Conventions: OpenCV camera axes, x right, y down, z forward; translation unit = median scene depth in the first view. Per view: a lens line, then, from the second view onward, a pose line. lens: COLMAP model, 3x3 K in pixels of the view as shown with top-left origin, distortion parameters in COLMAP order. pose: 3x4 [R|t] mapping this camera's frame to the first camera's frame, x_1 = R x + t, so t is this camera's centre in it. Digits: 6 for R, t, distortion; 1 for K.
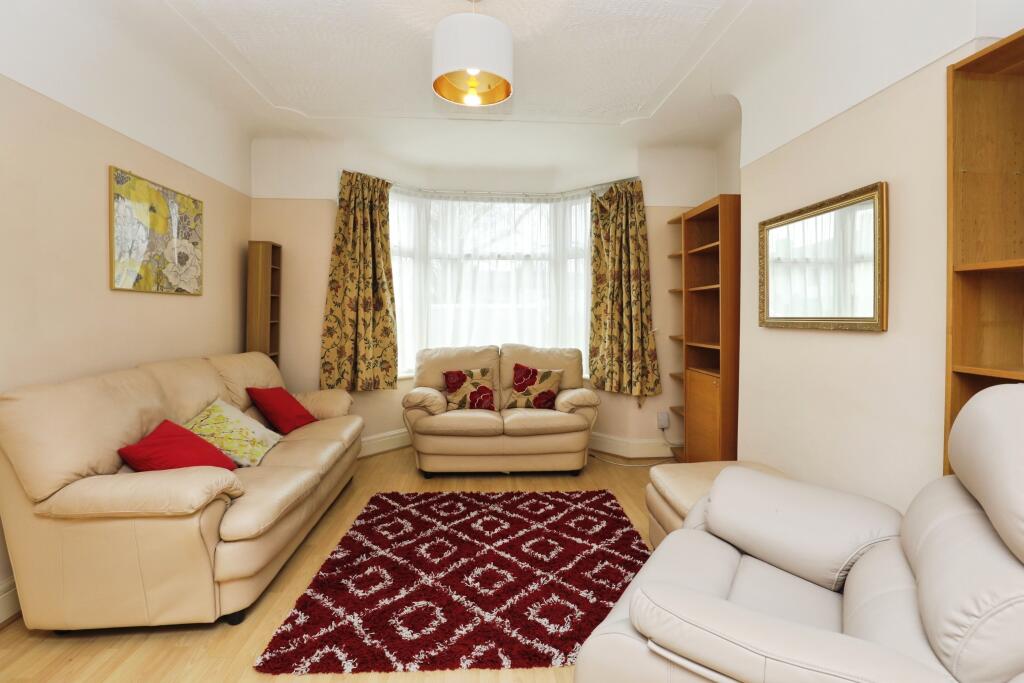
lens RADIAL K [[469.9, 0, 520.1], [0, 469.9, 317.6], [0, 0, 1]] dist [-0.030013, 0.001965]
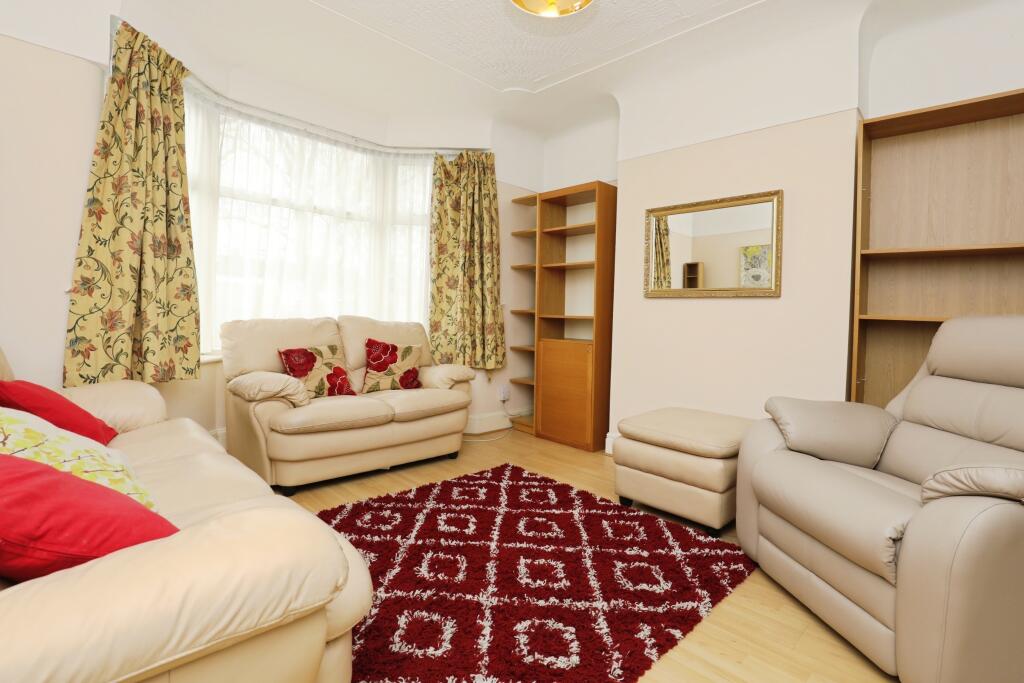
lens RADIAL K [[469.9, 0, 509.0], [0, 469.9, 313.9], [0, 0, 1]] dist [-0.030013, 0.001965]
pose [[0.766368, 0.022547, 0.642006, -0.365606], [-0.025676, 0.999660, -0.004458, 0.054071], [-0.641888, -0.013068, 0.766687, 0.218827]]
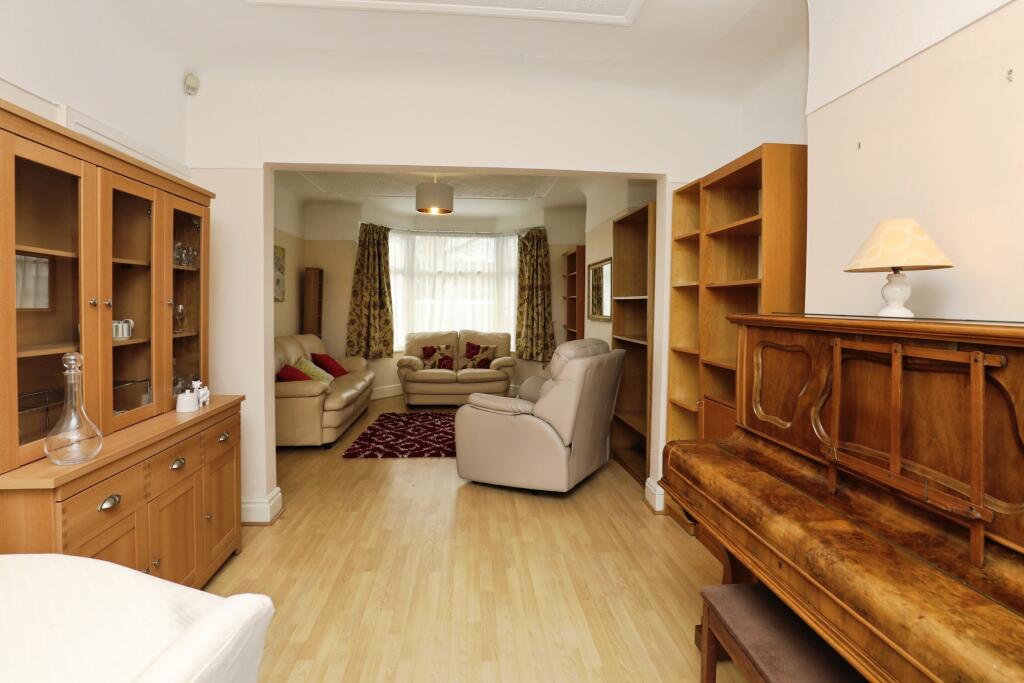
lens RADIAL K [[469.9, 0, 525.0], [0, 469.9, 290.9], [0, 0, 1]] dist [-0.030013, 0.001965]
pose [[0.999169, 0.003004, 0.040636, 0.128125], [-0.001614, 0.999414, -0.034182, -0.023374], [-0.040715, 0.034088, 0.998589, -0.657284]]
